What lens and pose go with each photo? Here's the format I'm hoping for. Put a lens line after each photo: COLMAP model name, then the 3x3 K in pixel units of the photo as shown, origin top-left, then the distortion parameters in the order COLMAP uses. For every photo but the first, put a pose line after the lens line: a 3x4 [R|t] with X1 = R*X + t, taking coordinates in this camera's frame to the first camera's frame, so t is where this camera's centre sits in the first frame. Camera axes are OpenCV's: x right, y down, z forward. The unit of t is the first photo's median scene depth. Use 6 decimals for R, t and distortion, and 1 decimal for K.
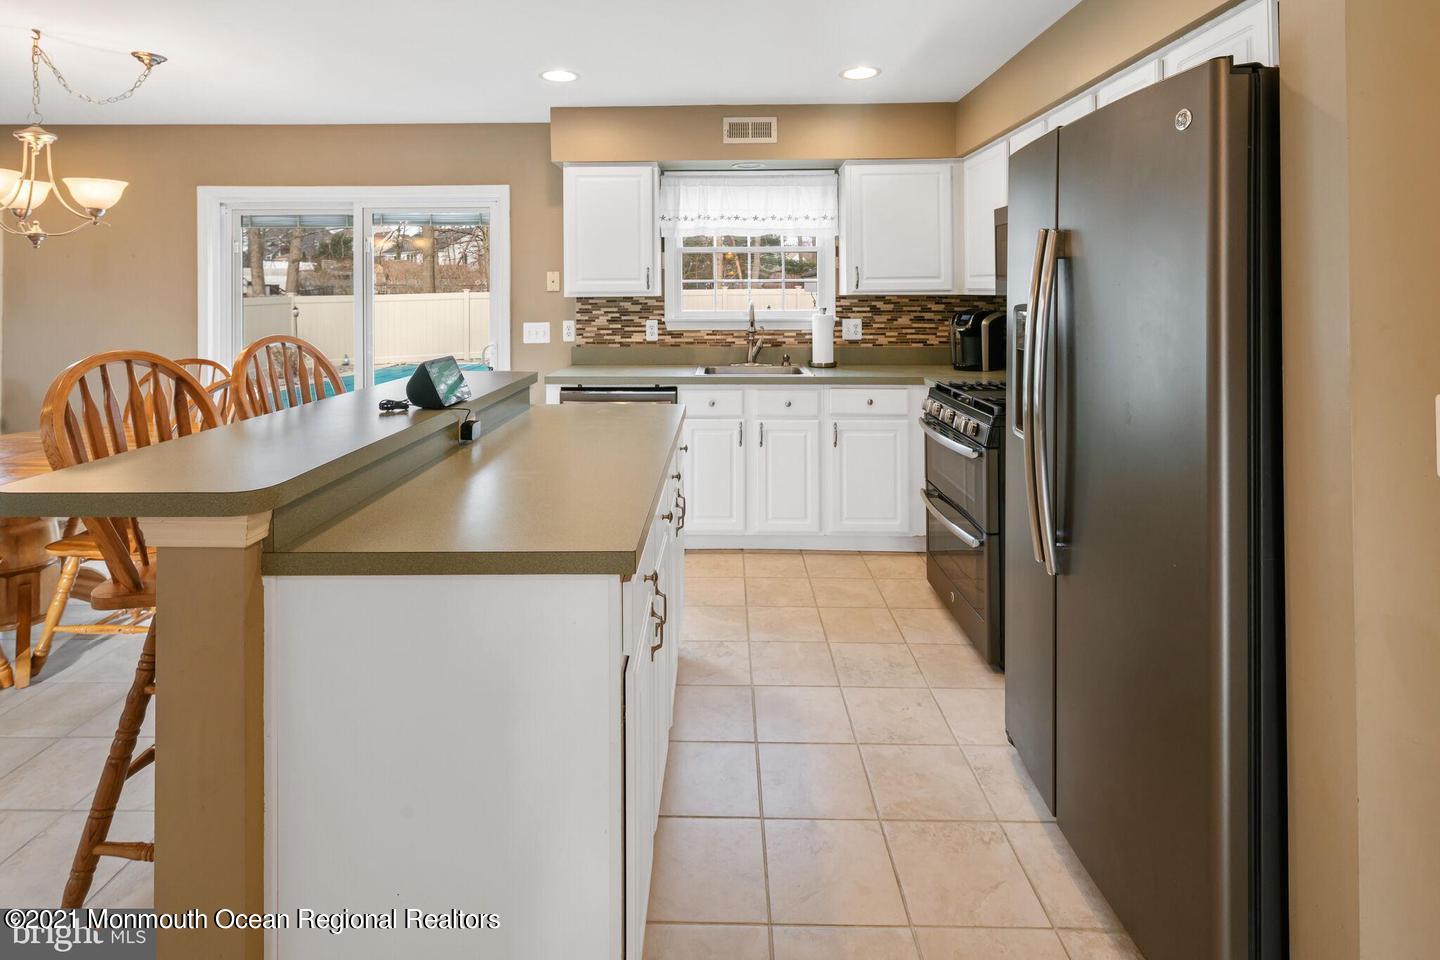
lens RADIAL K [[693.8, 0, 719.1], [0, 693.8, 287.4], [0, 0, 1]] dist [0.002515, 0.000343]
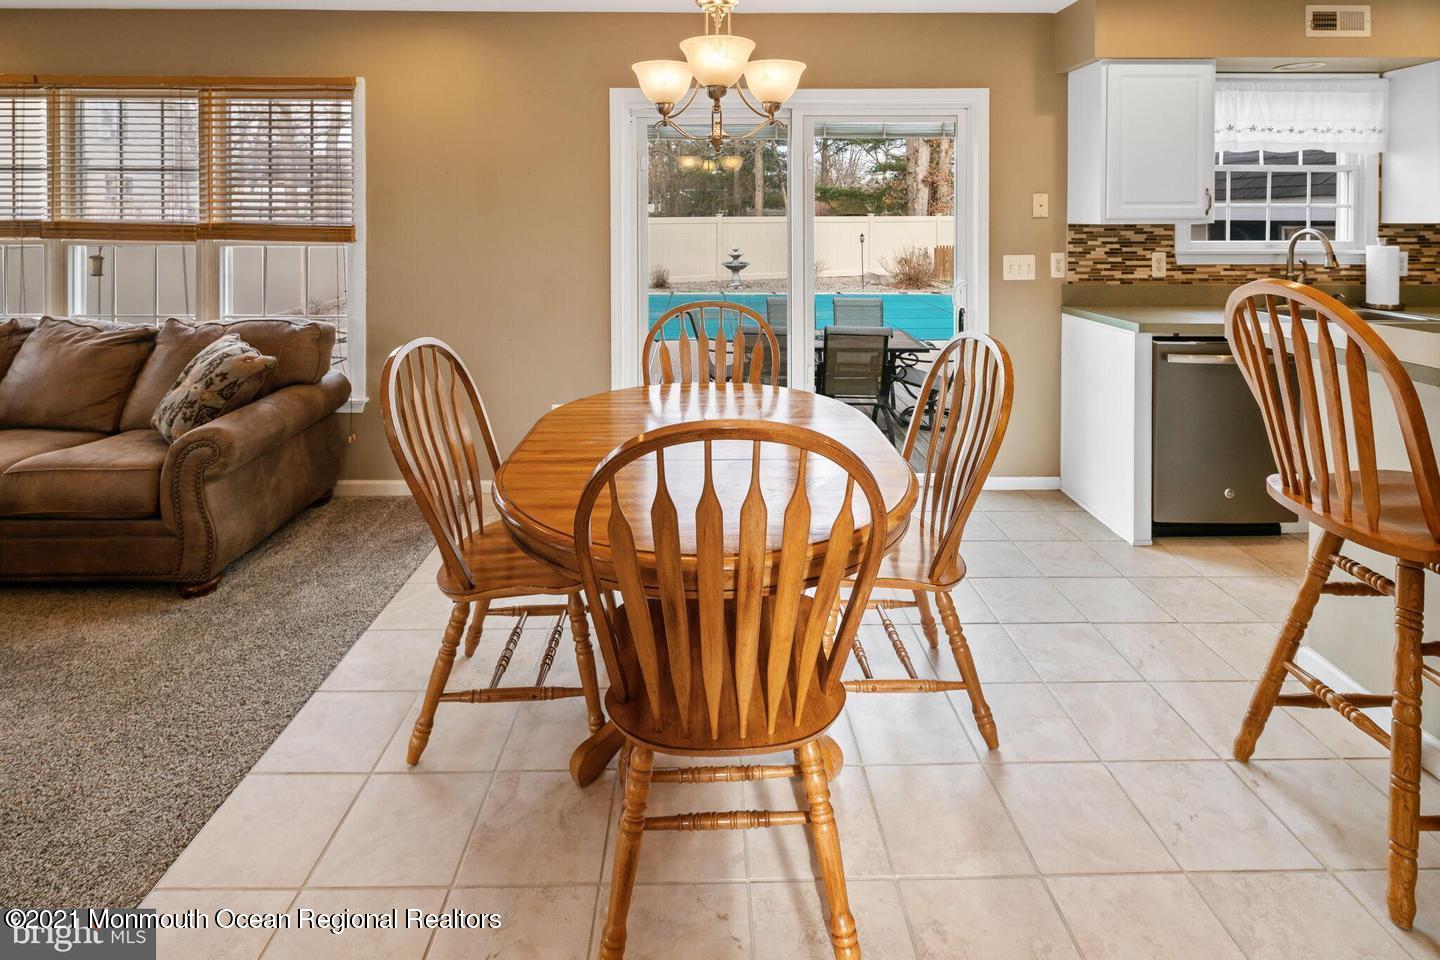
lens RADIAL K [[702.0, 0, 712.2], [0, 702.0, 226.3], [0, 0, 1]] dist [0.003909, -0.004205]
pose [[0.999740, 0.003216, 0.022591, -0.651771], [-0.003601, 0.999848, 0.017038, 0.003412], [-0.022532, -0.017115, 0.999600, 0.170682]]
